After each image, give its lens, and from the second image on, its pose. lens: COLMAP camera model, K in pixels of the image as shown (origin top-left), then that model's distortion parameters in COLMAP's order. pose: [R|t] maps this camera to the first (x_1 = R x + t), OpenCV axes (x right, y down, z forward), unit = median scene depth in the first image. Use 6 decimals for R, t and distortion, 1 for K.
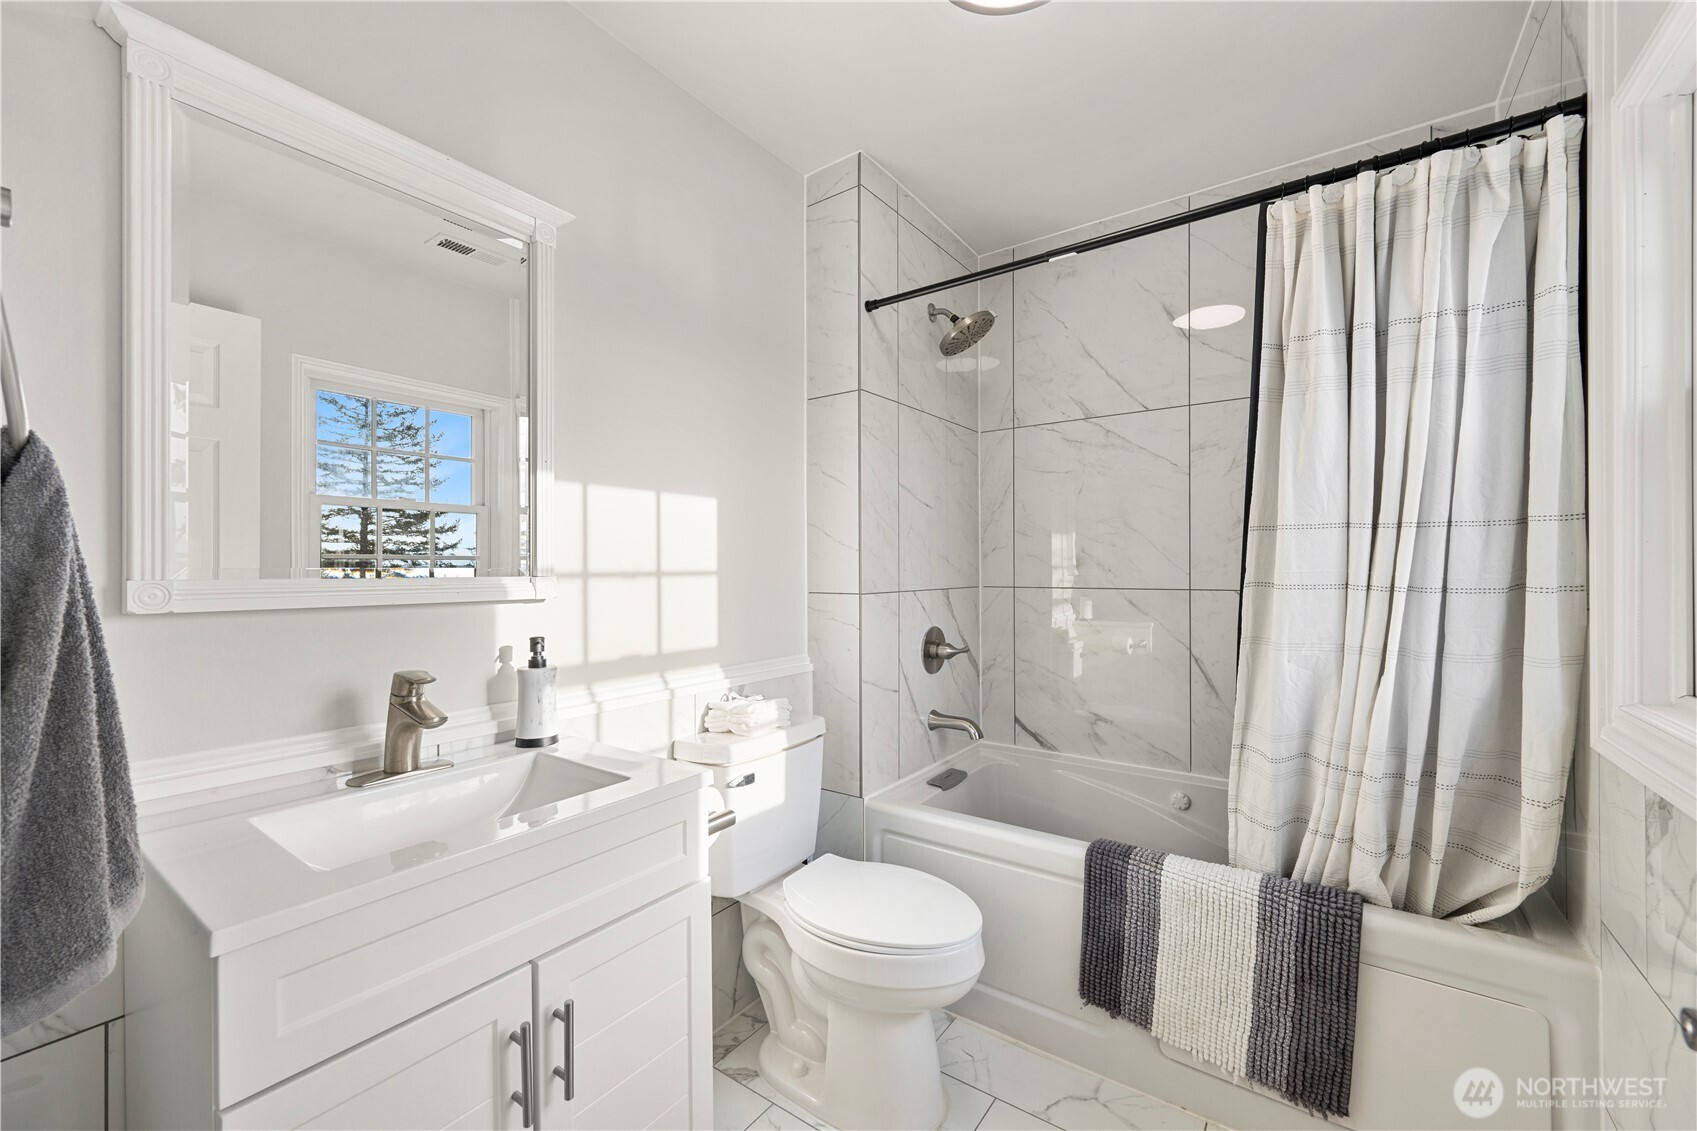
lens RADIAL K [[674.4, 0, 853.2], [0, 674.4, 565.7], [0, 0, 1]] dist [-0.006960, 0.000678]
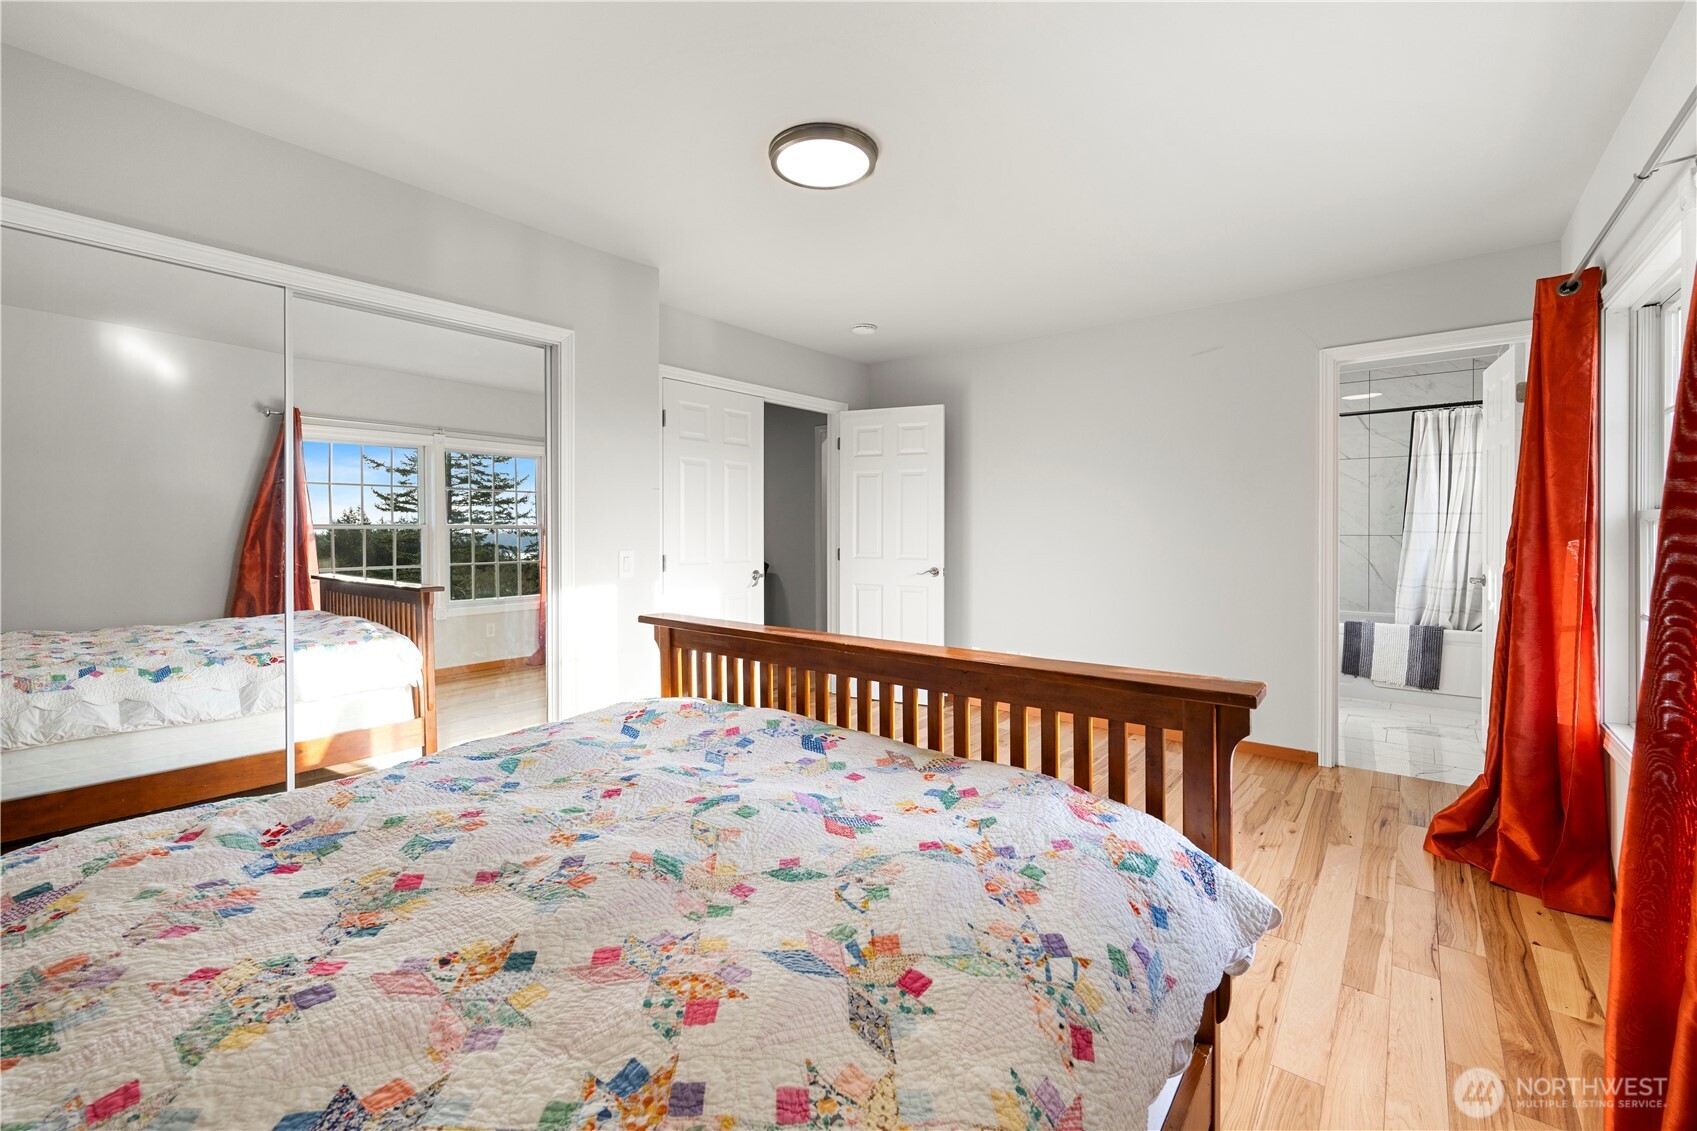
lens RADIAL K [[741.8, 0, 814.7], [0, 741.8, 544.5], [0, 0, 1]] dist [0.002760, 0.000000]
pose [[0.999581, -0.005868, -0.028359, -2.078739], [0.006315, 0.999856, 0.015725, 0.019987], [0.028263, -0.015897, 0.999474, -2.553226]]
